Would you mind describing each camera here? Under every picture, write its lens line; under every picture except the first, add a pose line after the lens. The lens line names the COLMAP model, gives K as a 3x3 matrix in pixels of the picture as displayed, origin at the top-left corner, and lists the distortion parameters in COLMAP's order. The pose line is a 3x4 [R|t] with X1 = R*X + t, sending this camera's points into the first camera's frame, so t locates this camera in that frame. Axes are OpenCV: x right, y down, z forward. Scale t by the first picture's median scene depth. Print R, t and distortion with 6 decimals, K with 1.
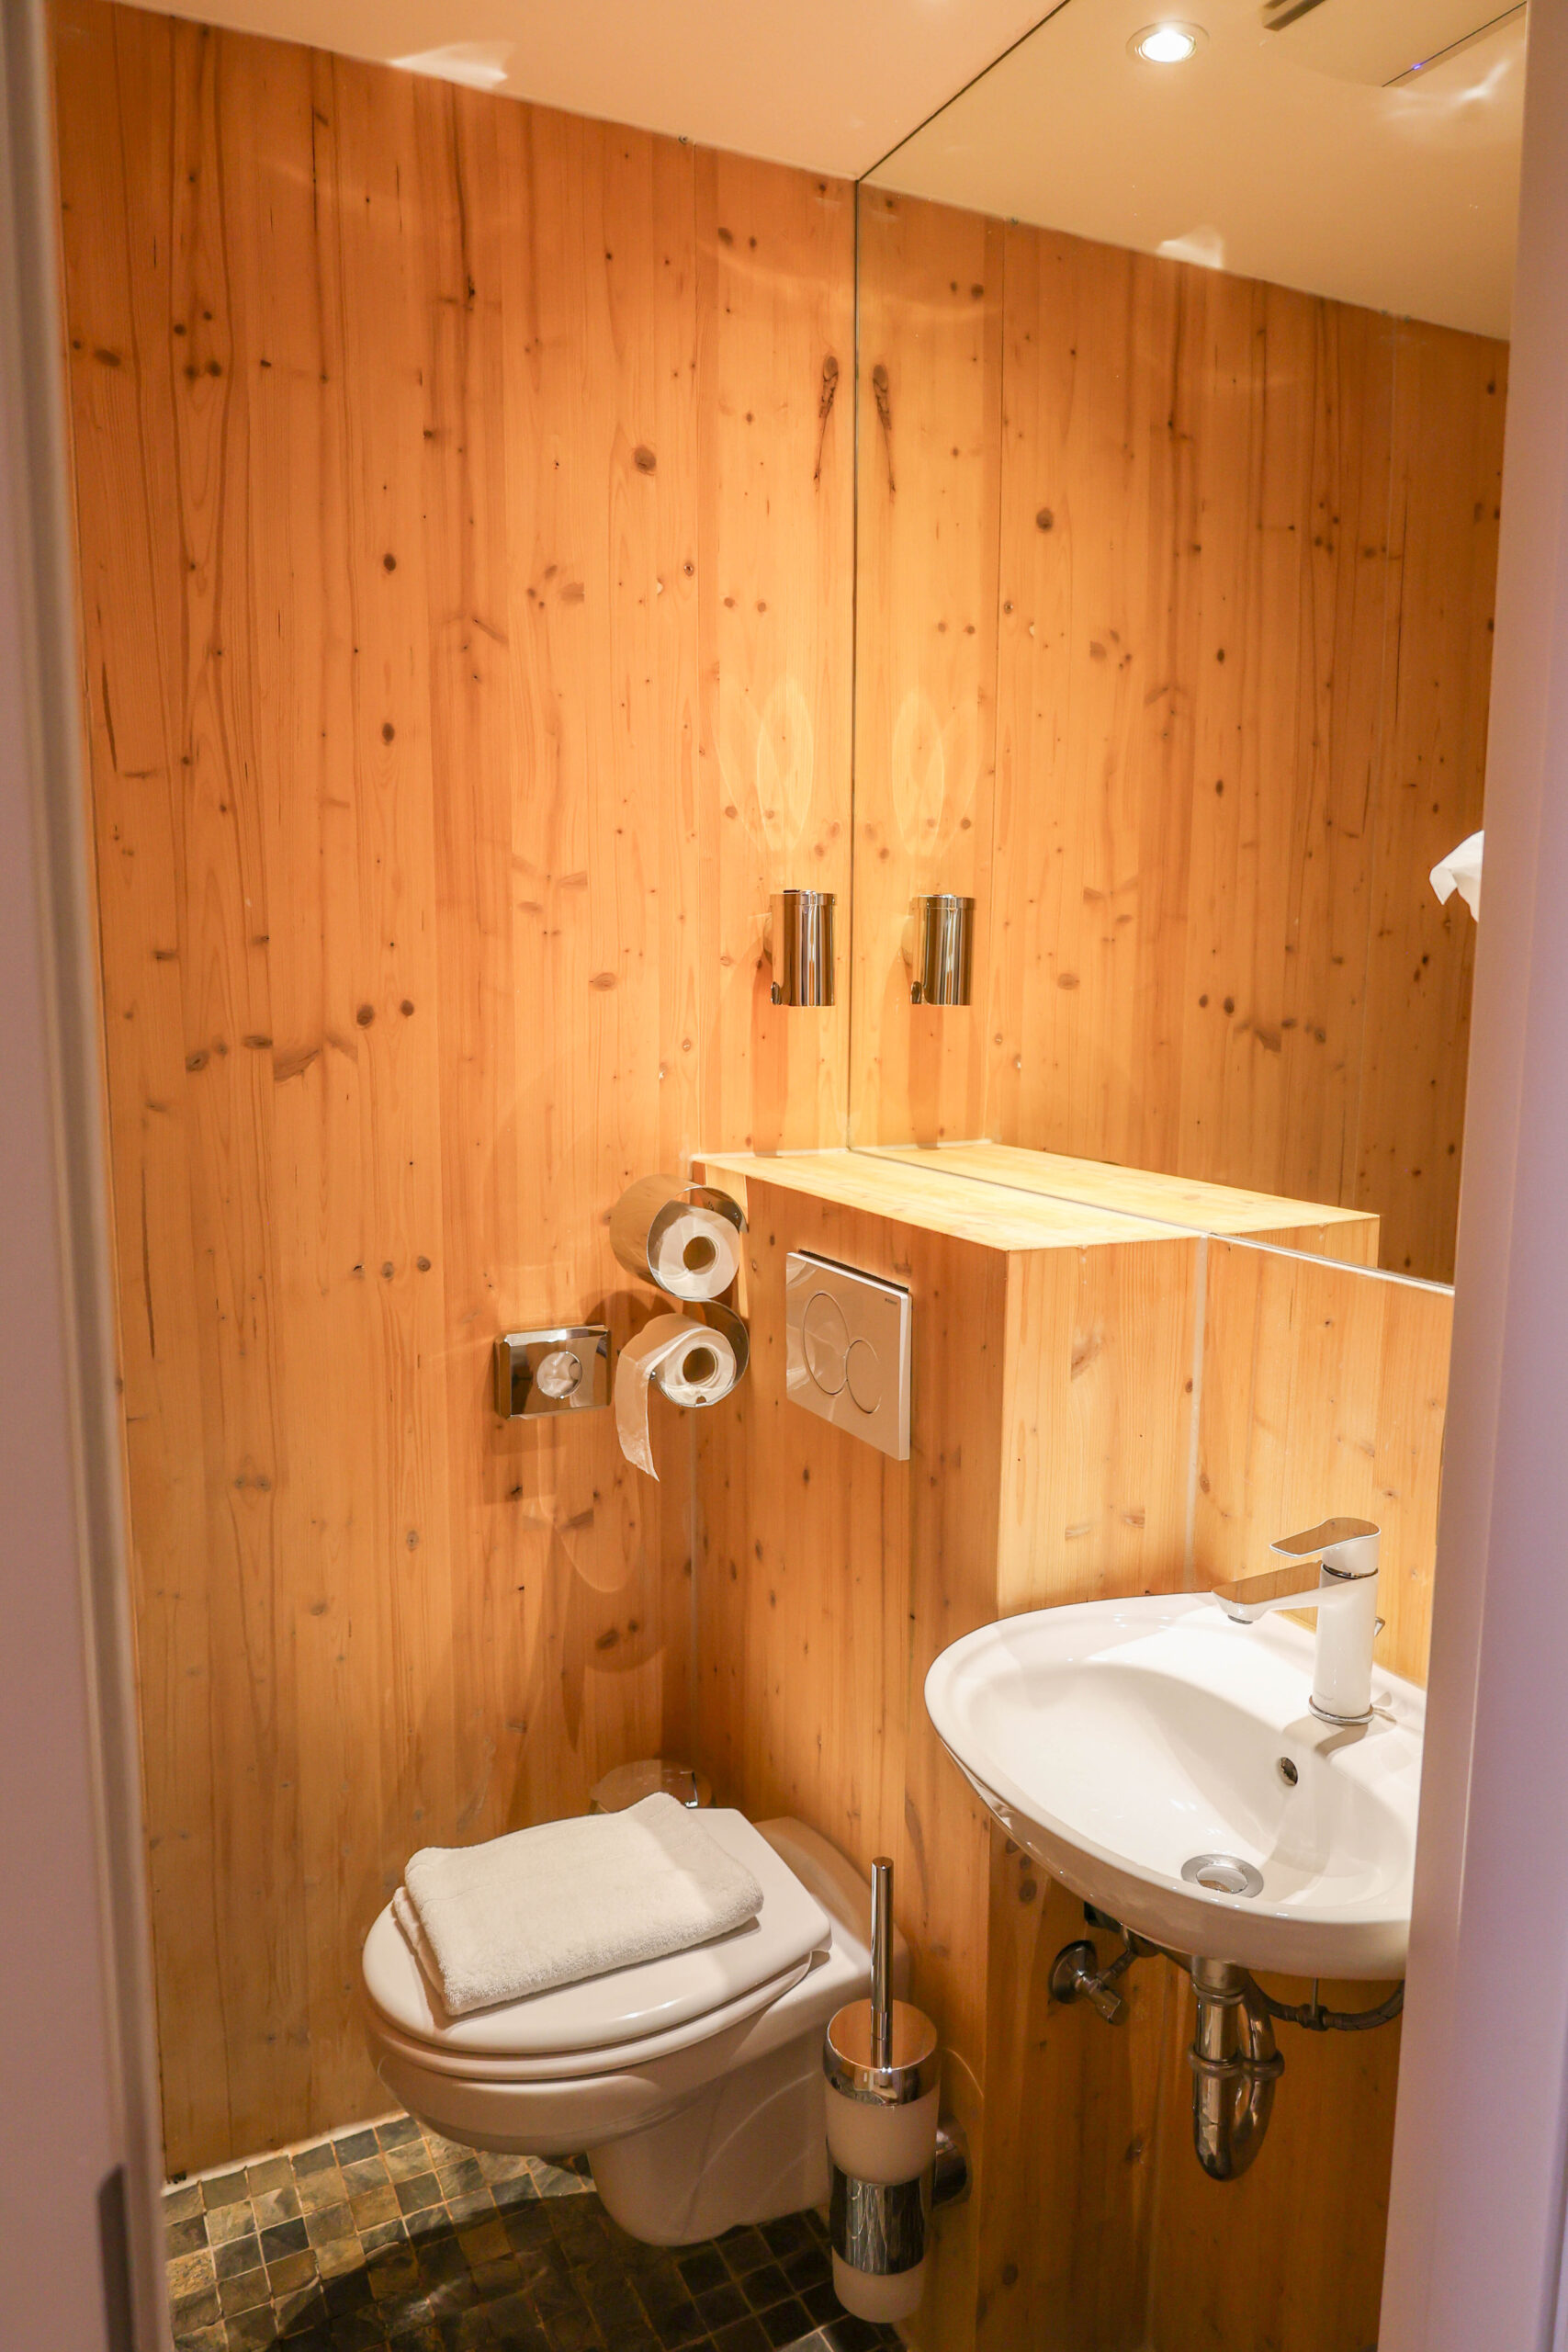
lens RADIAL K [[1612.6, 0, 790.3], [0, 1612.6, 1166.0], [0, 0, 1]] dist [-0.009615, 0.005044]
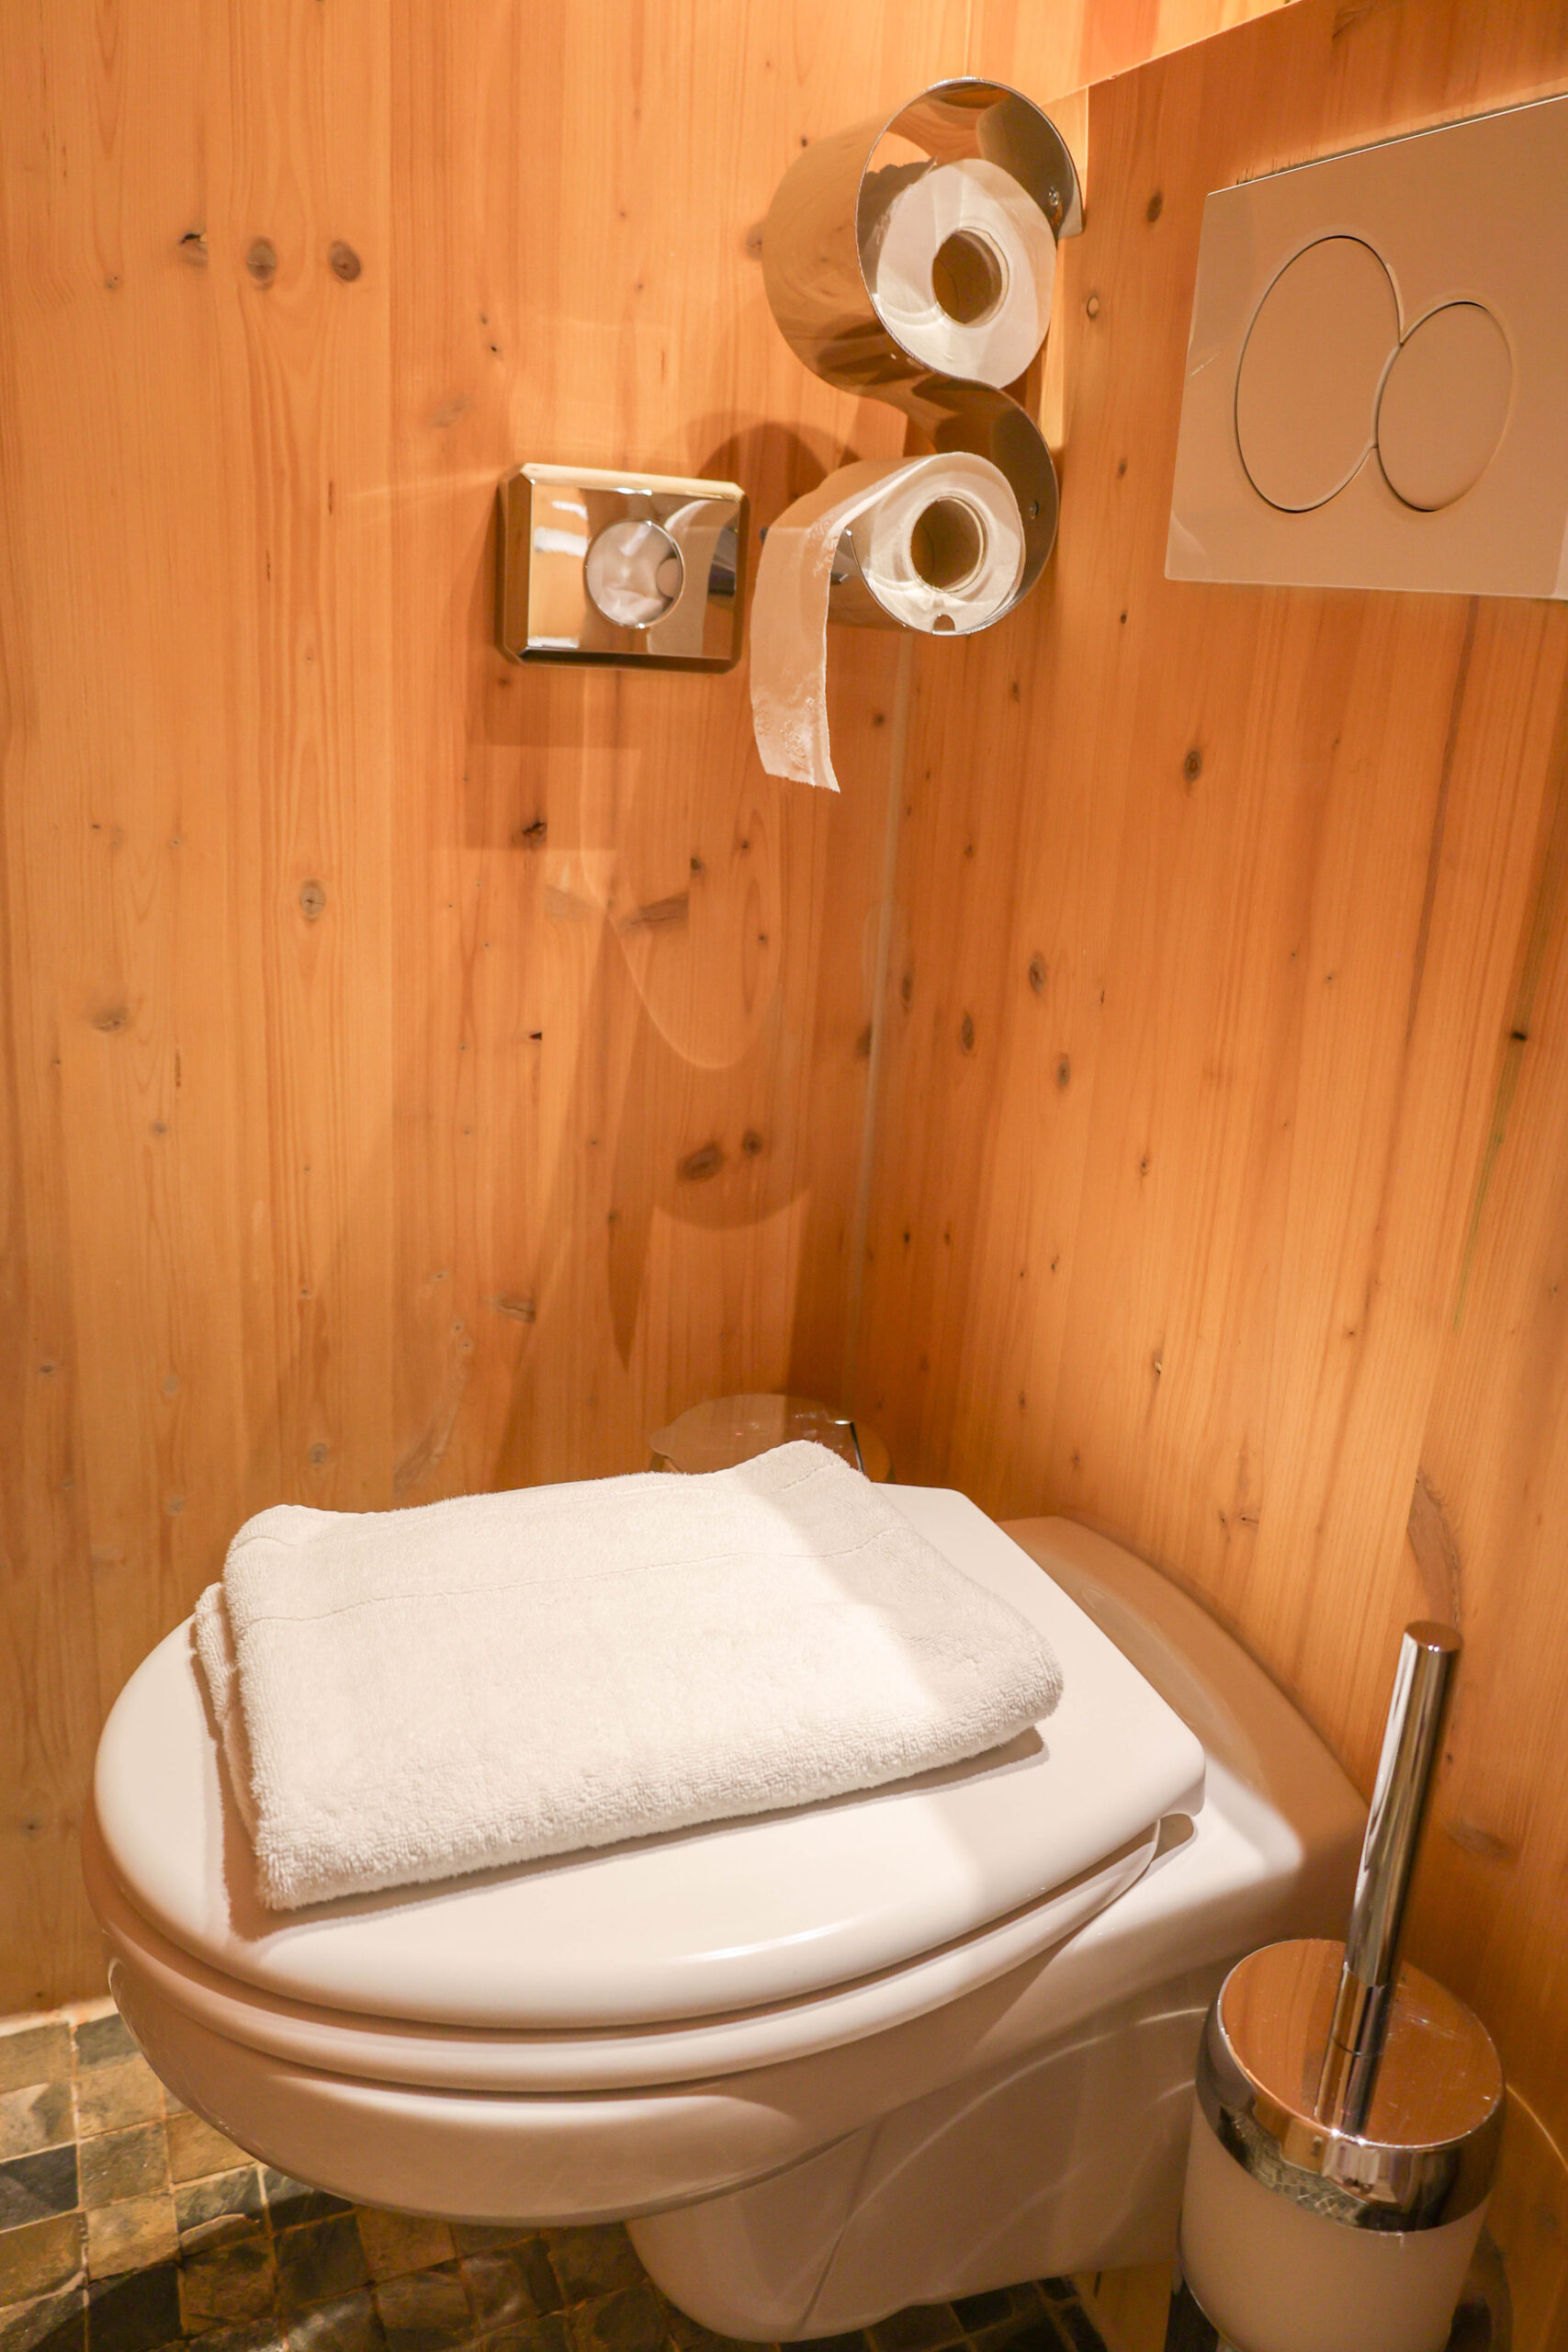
lens RADIAL K [[1827.1, 0, 784.0], [0, 1827.1, 1176.0], [0, 0, 1]] dist [-0.007461, -0.005019]
pose [[0.995448, 0.078984, -0.053334, -0.058156], [-0.067829, 0.980261, 0.185708, 0.196461], [0.066949, -0.181245, 0.981156, 0.449961]]
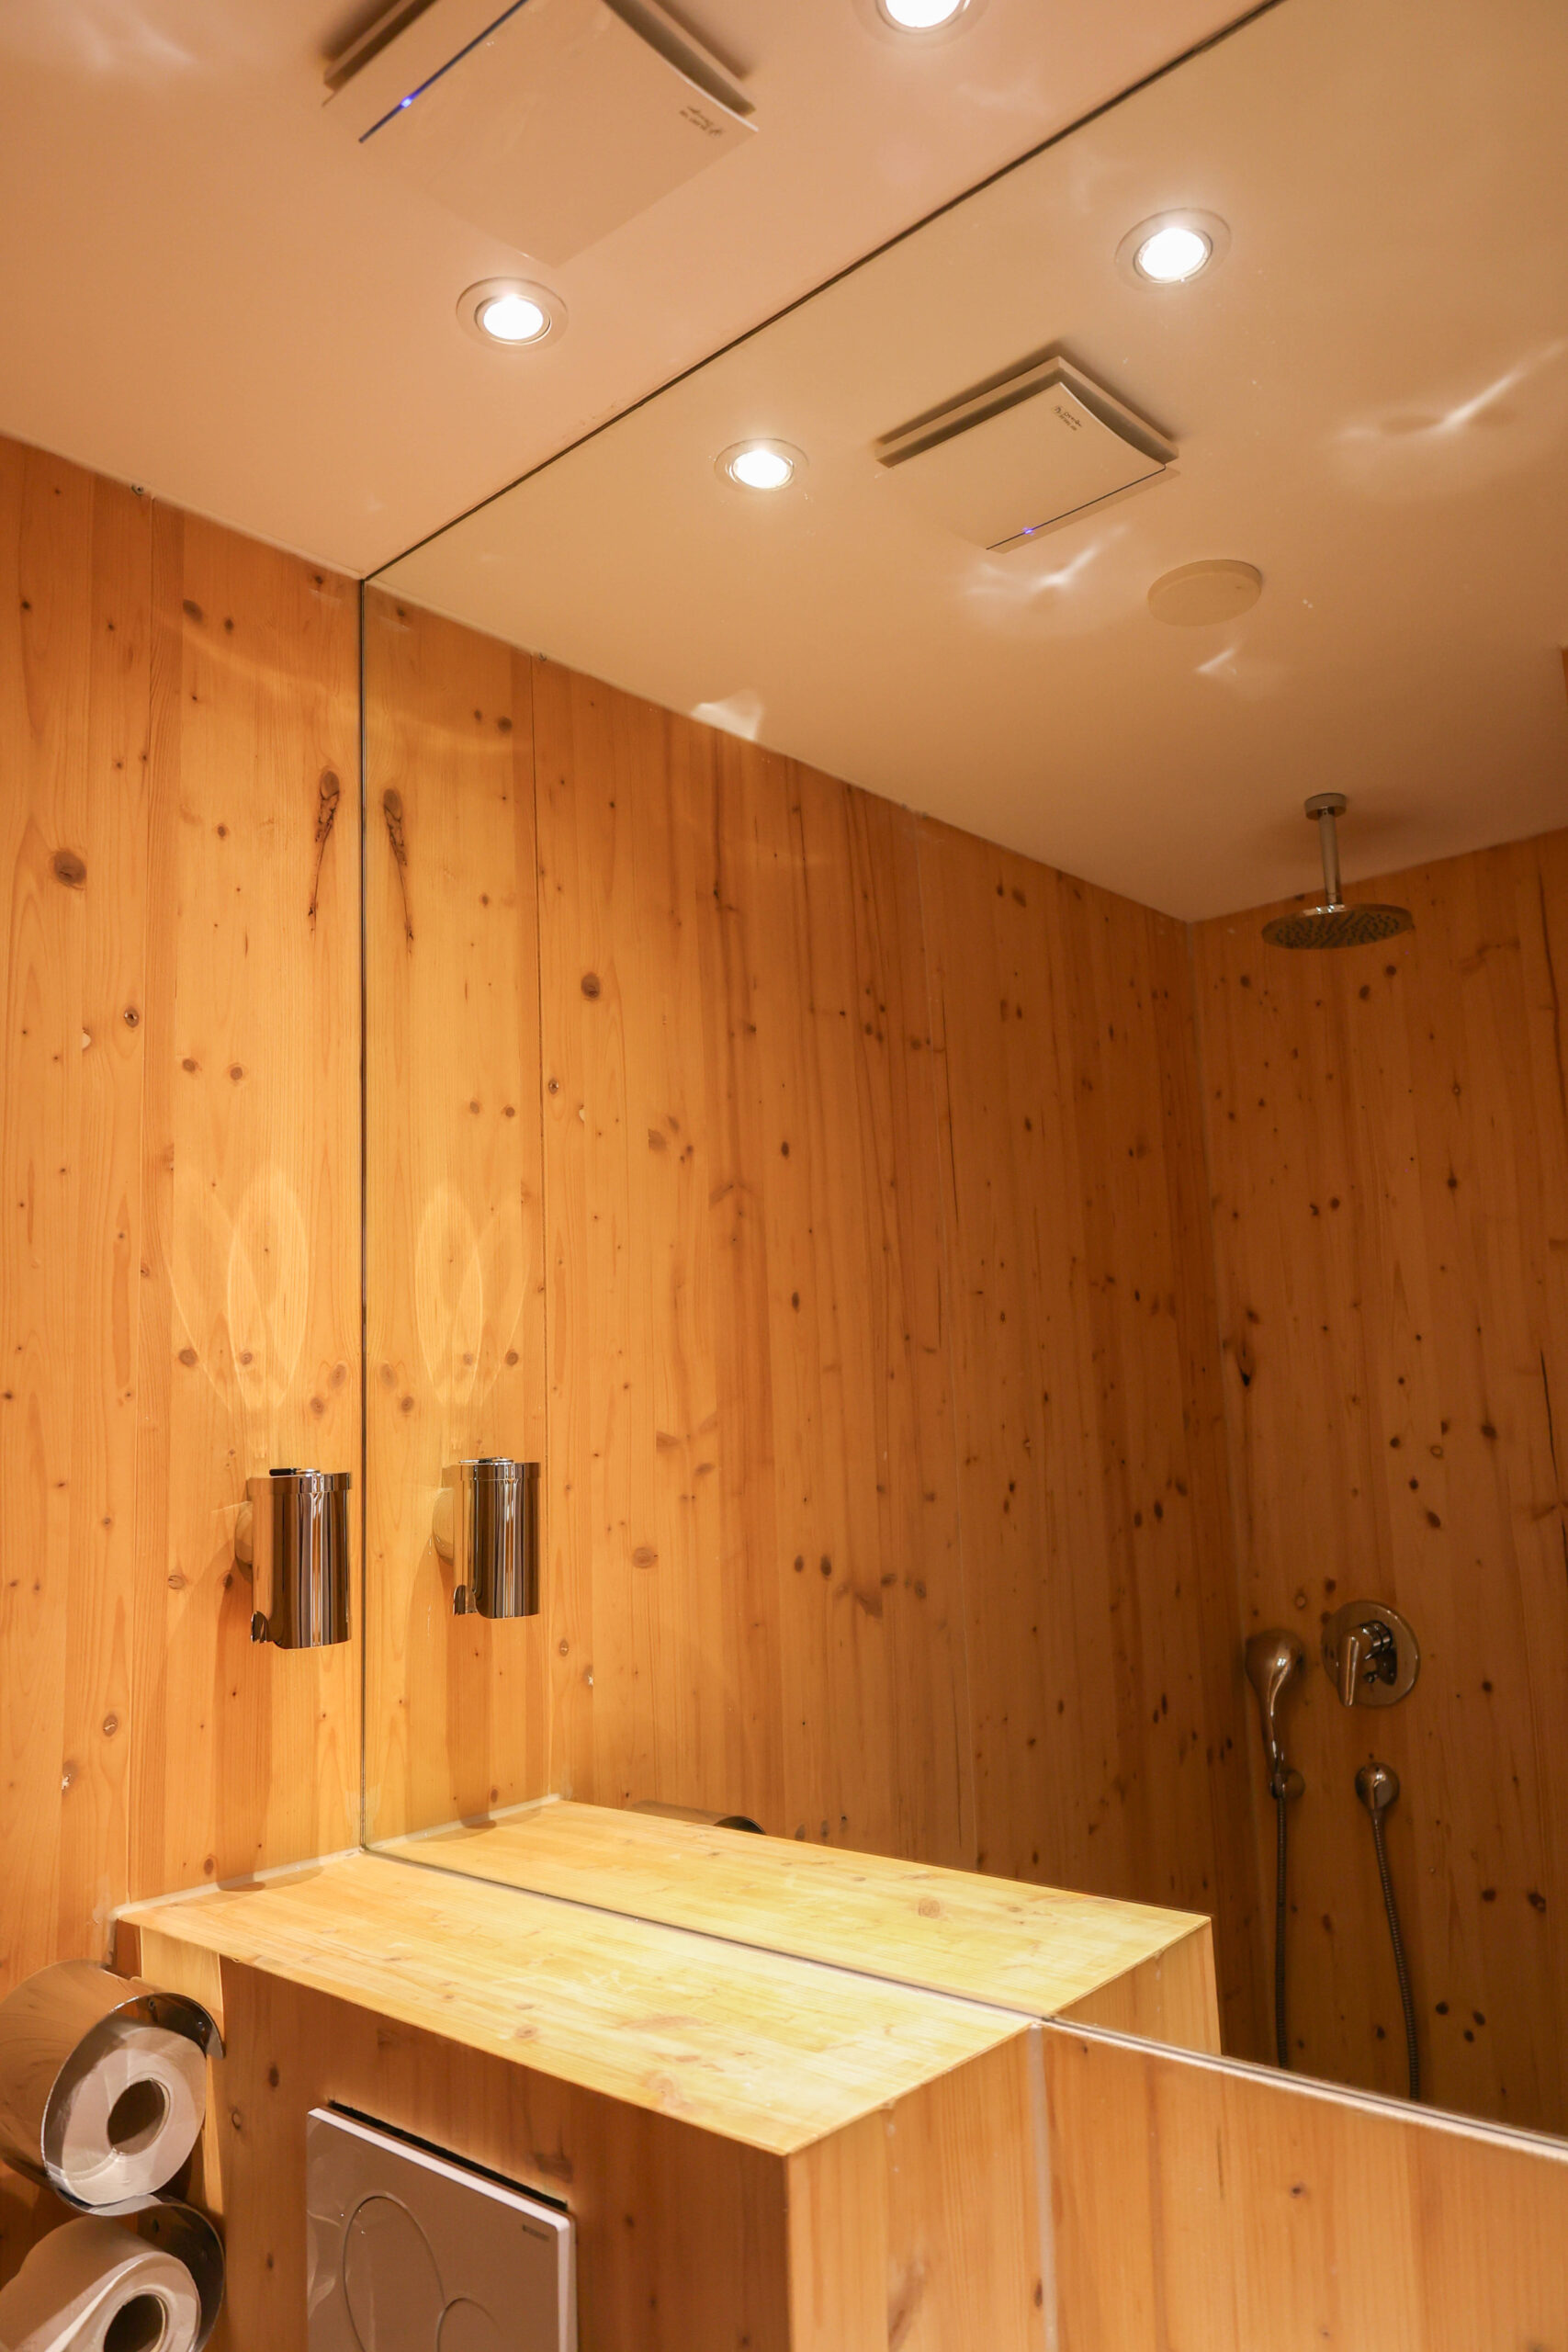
lens RADIAL K [[1612.6, 0, 790.3], [0, 1612.6, 1166.0], [0, 0, 1]] dist [-0.009615, 0.005044]
pose [[0.927977, 0.014460, 0.372358, -0.056121], [0.094112, 0.957759, -0.271735, -0.090427], [-0.360559, 0.287207, 0.887417, 0.289875]]
